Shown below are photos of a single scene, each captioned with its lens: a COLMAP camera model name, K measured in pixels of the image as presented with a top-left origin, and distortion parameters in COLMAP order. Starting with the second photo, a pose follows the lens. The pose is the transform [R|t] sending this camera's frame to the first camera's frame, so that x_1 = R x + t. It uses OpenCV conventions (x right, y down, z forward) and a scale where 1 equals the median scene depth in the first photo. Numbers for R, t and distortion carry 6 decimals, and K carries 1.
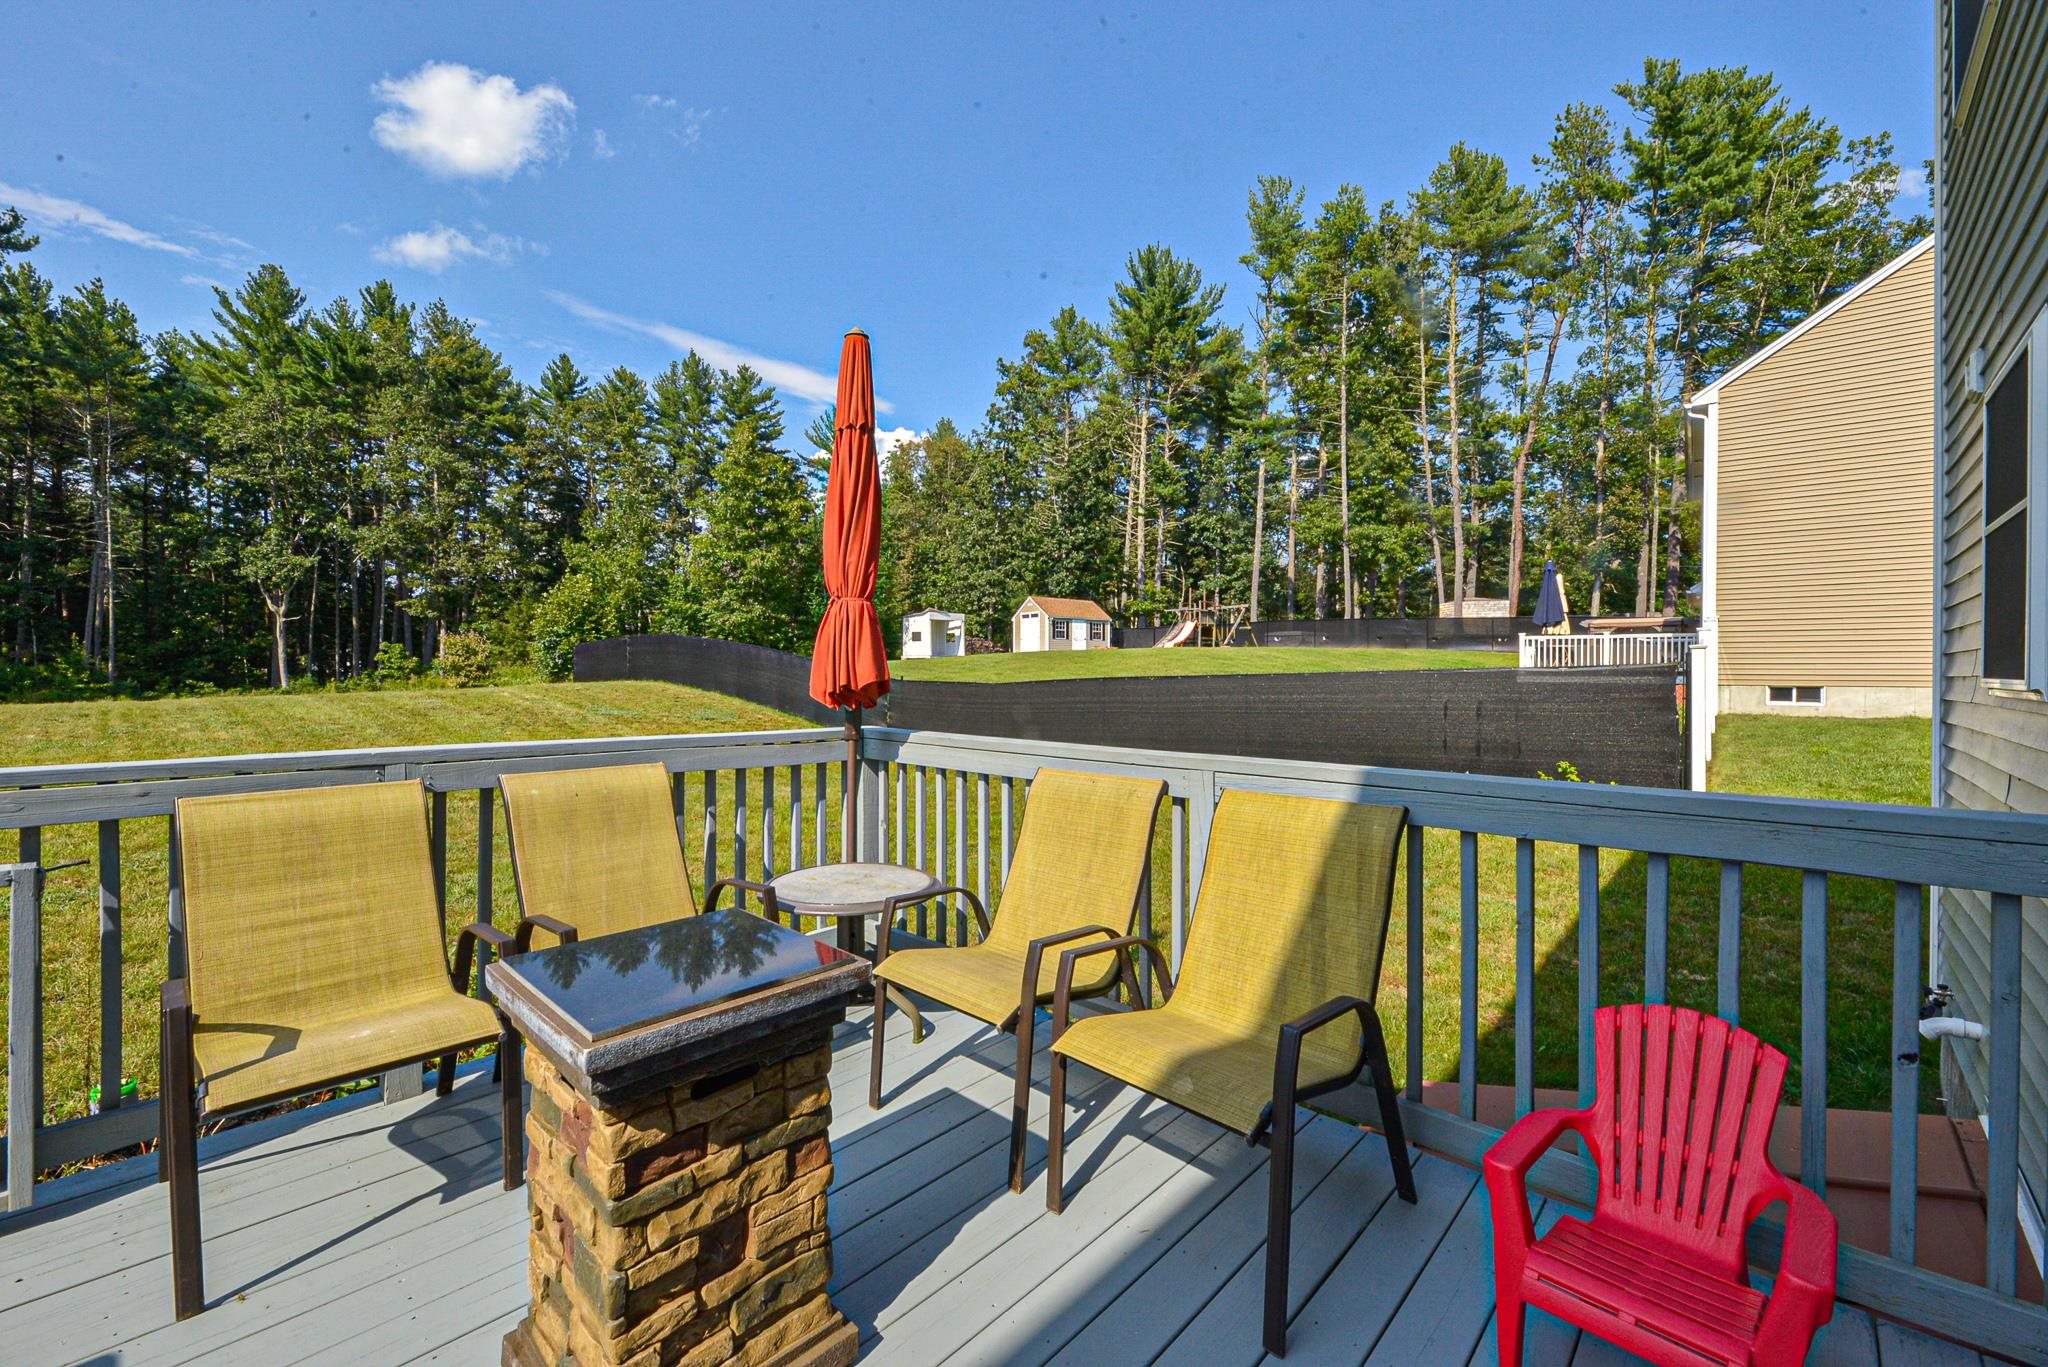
lens RADIAL K [[815.0, 0, 1027.4], [0, 815.0, 673.8], [0, 0, 1]] dist [0.000100, -0.004928]
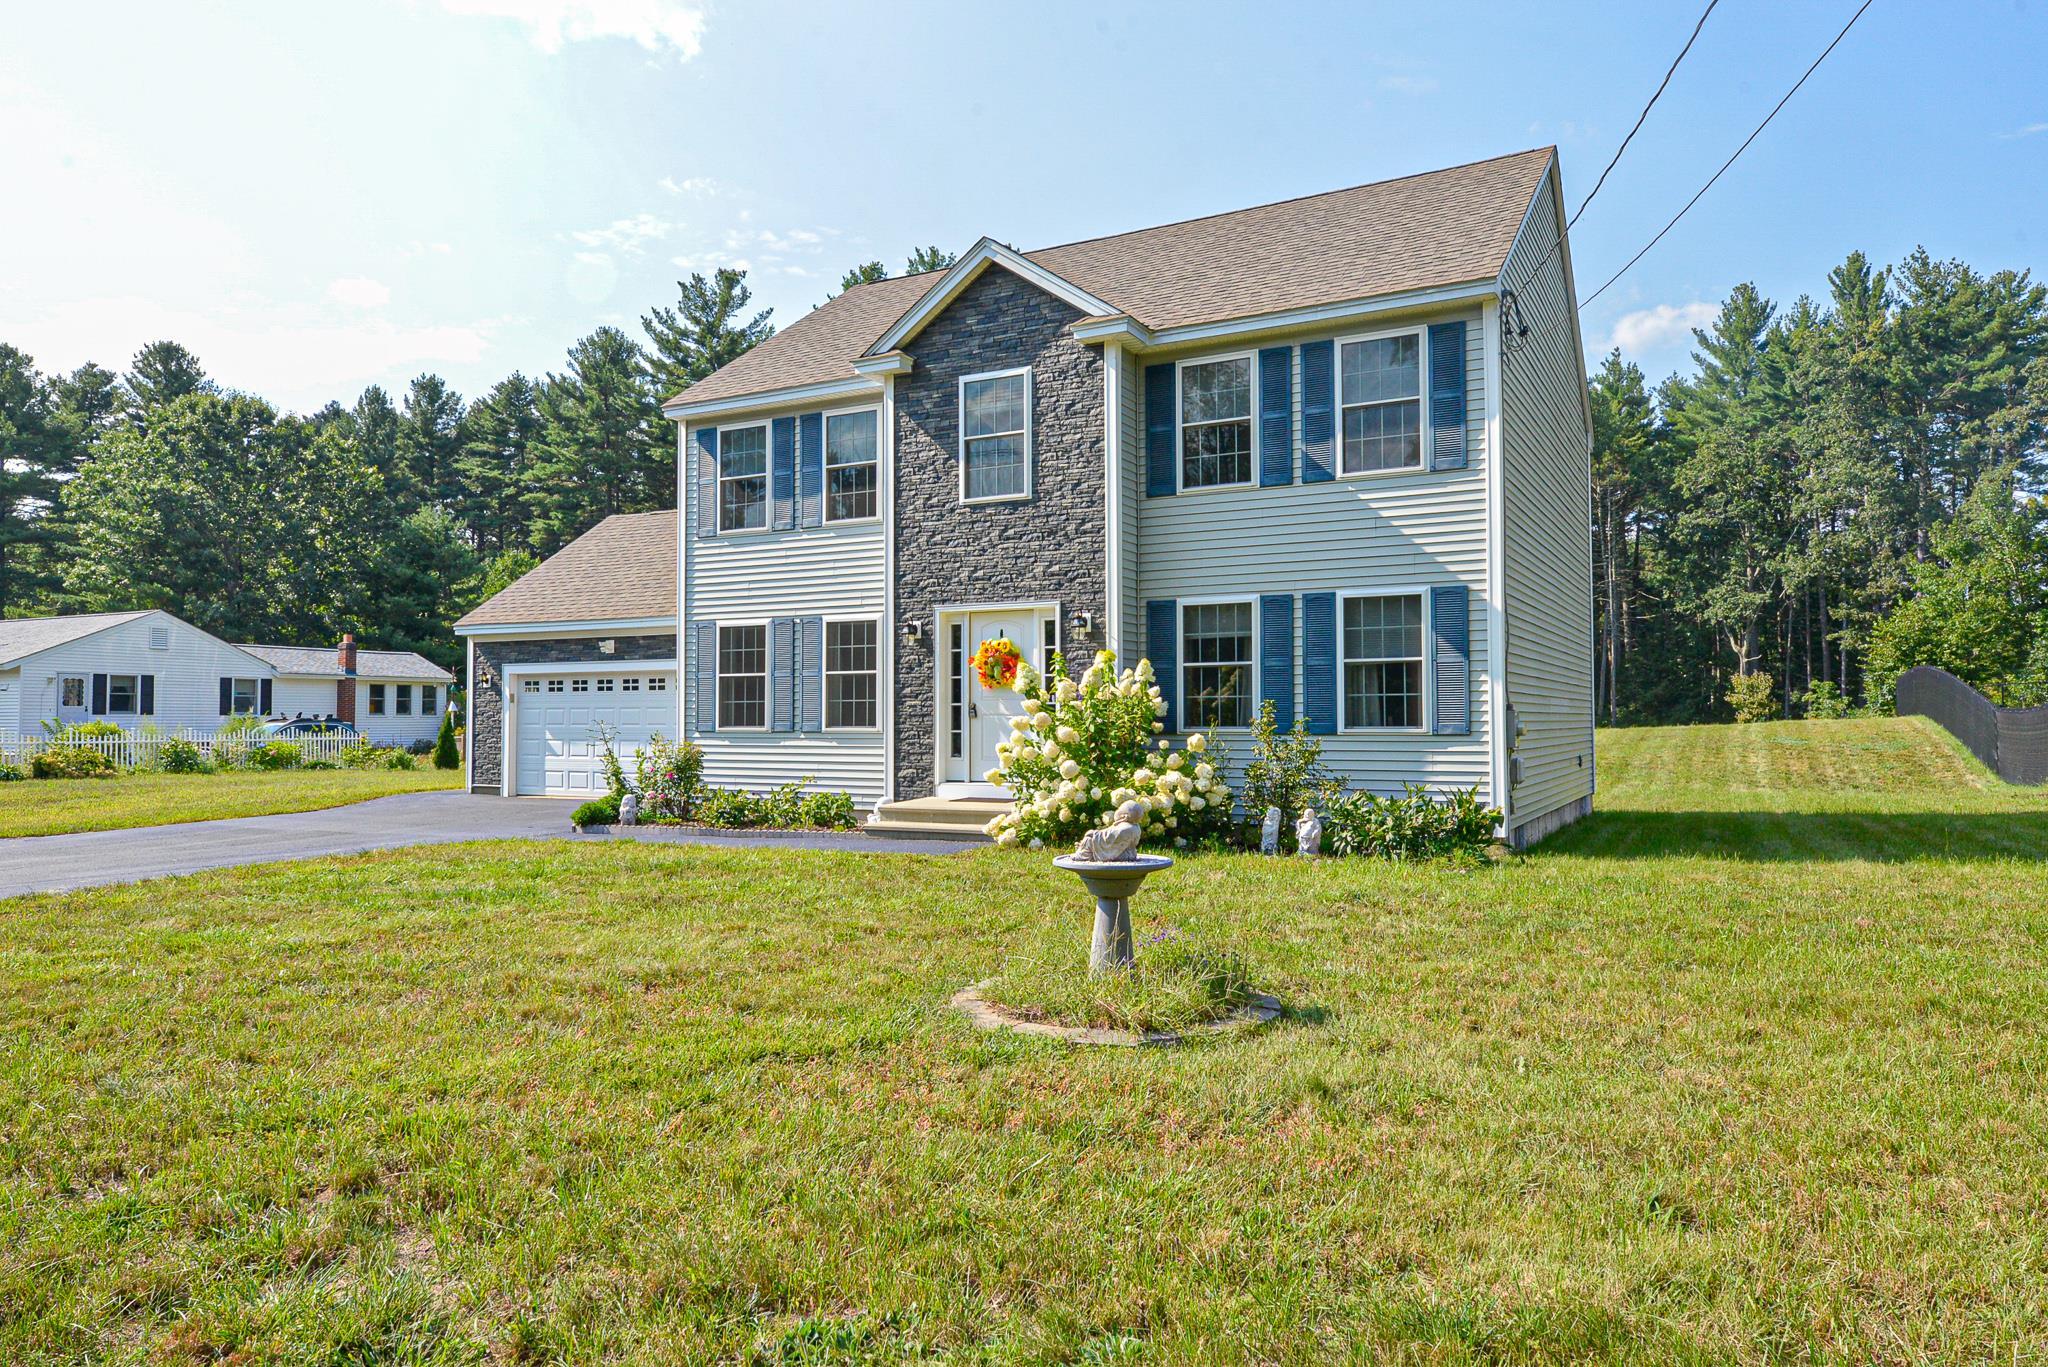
lens RADIAL K [[1309.7, 0, 1024.0], [0, 1309.7, 683.5], [0, 0, 1]] dist [0.047448, 0.000155]
pose [[0.228851, -0.029941, -0.973001, 0.378370], [-0.002976, 0.999501, -0.031457, 0.011684], [0.973457, 0.010094, 0.228648, -0.168385]]
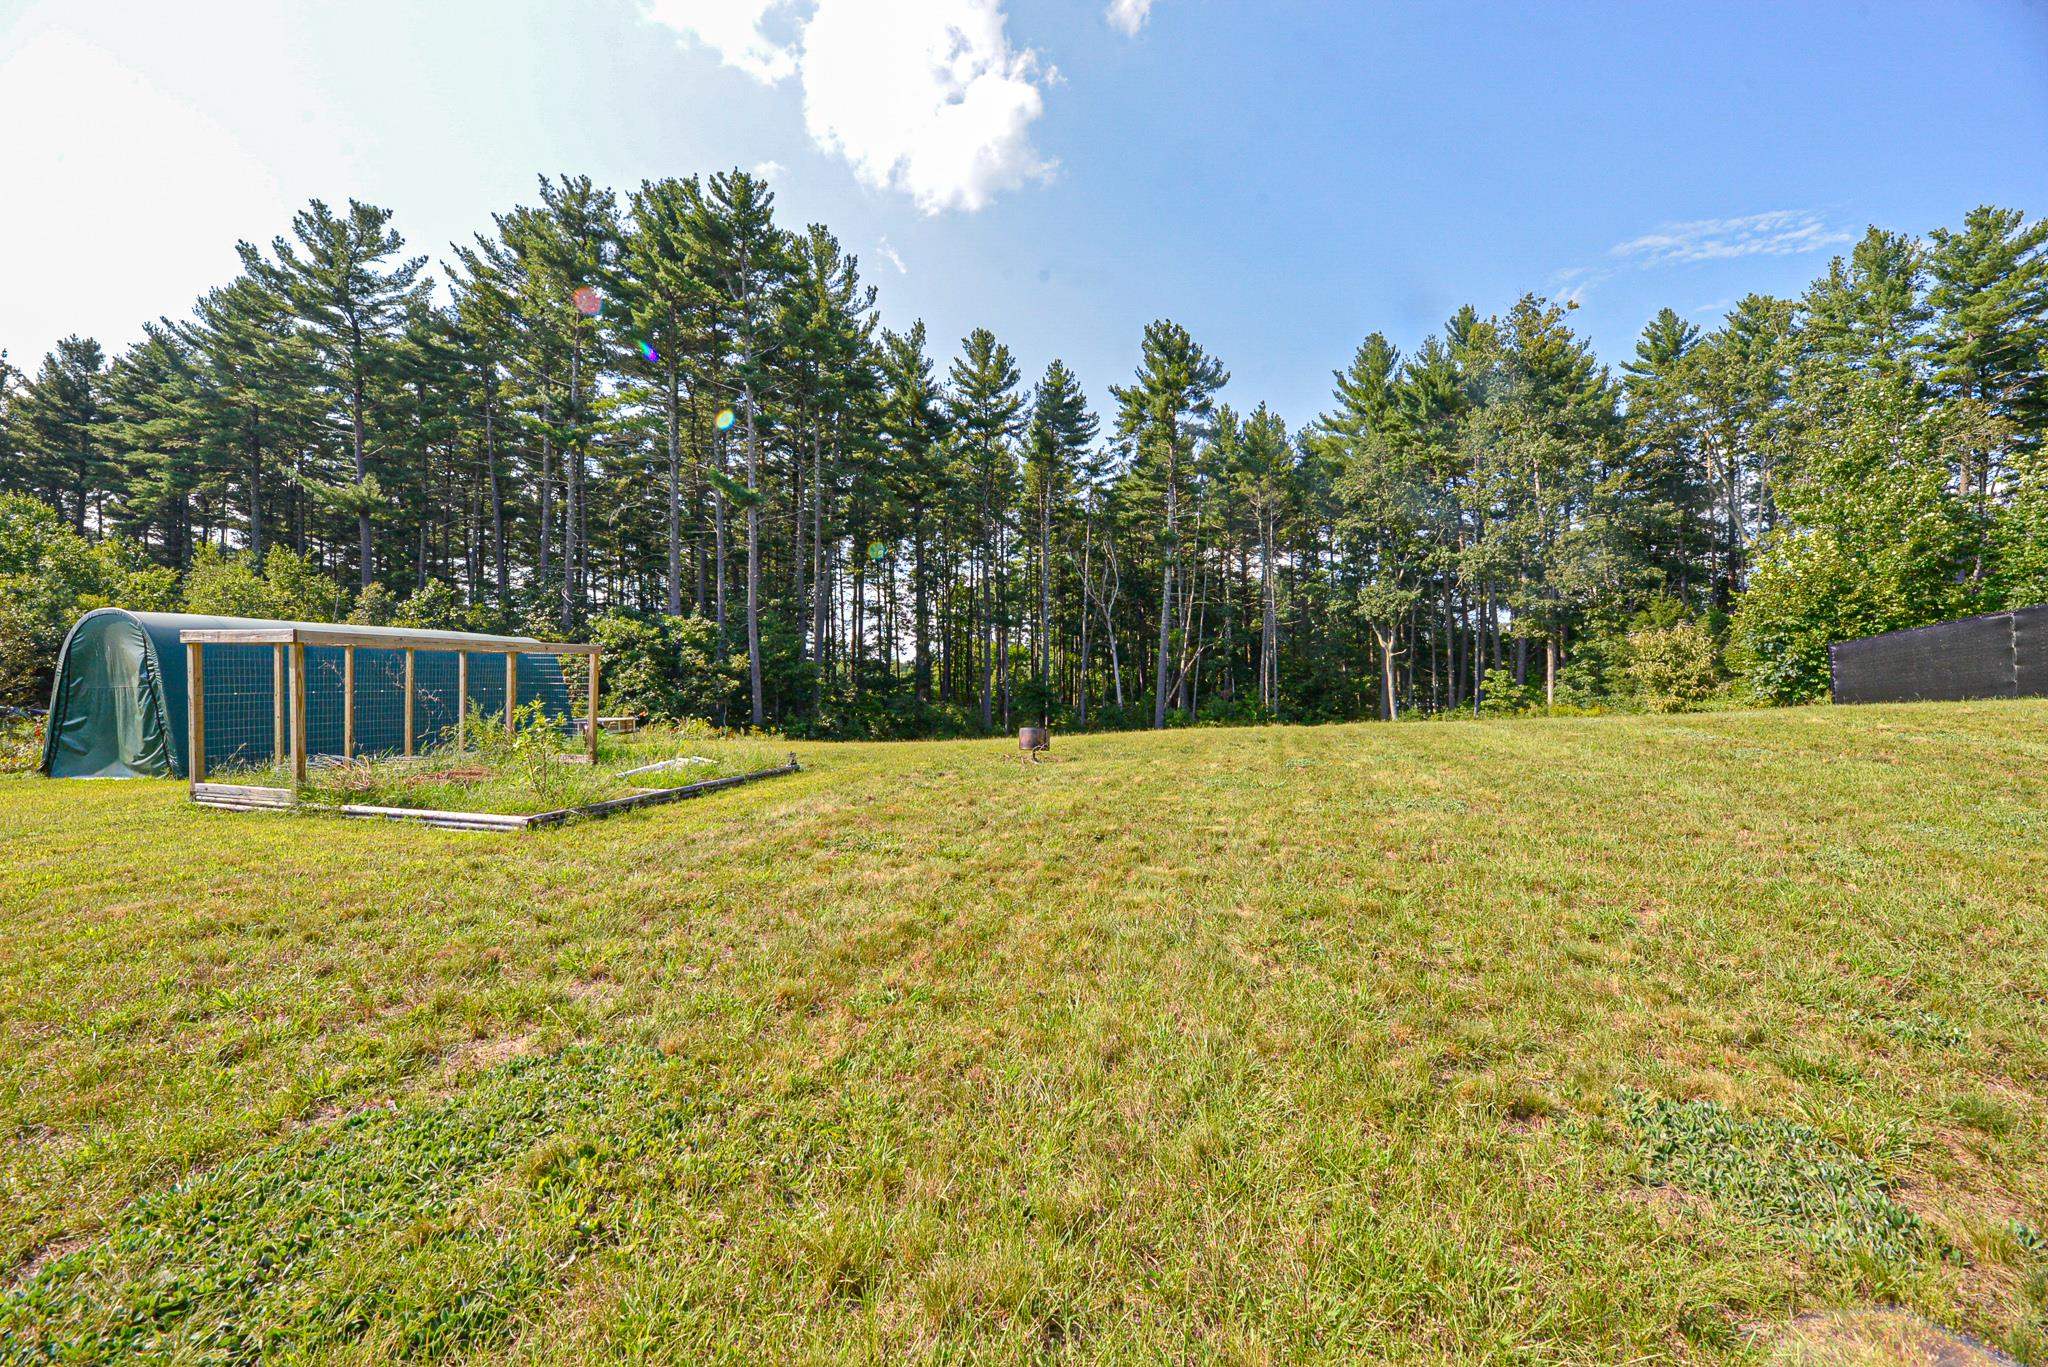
lens RADIAL K [[815.0, 0, 1027.4], [0, 815.0, 673.8], [0, 0, 1]] dist [0.000100, -0.004928]
pose [[0.417801, -0.041117, -0.907608, -0.149964], [-0.003133, 0.998904, -0.046695, 0.008350], [0.908533, 0.022352, 0.417215, 0.127431]]
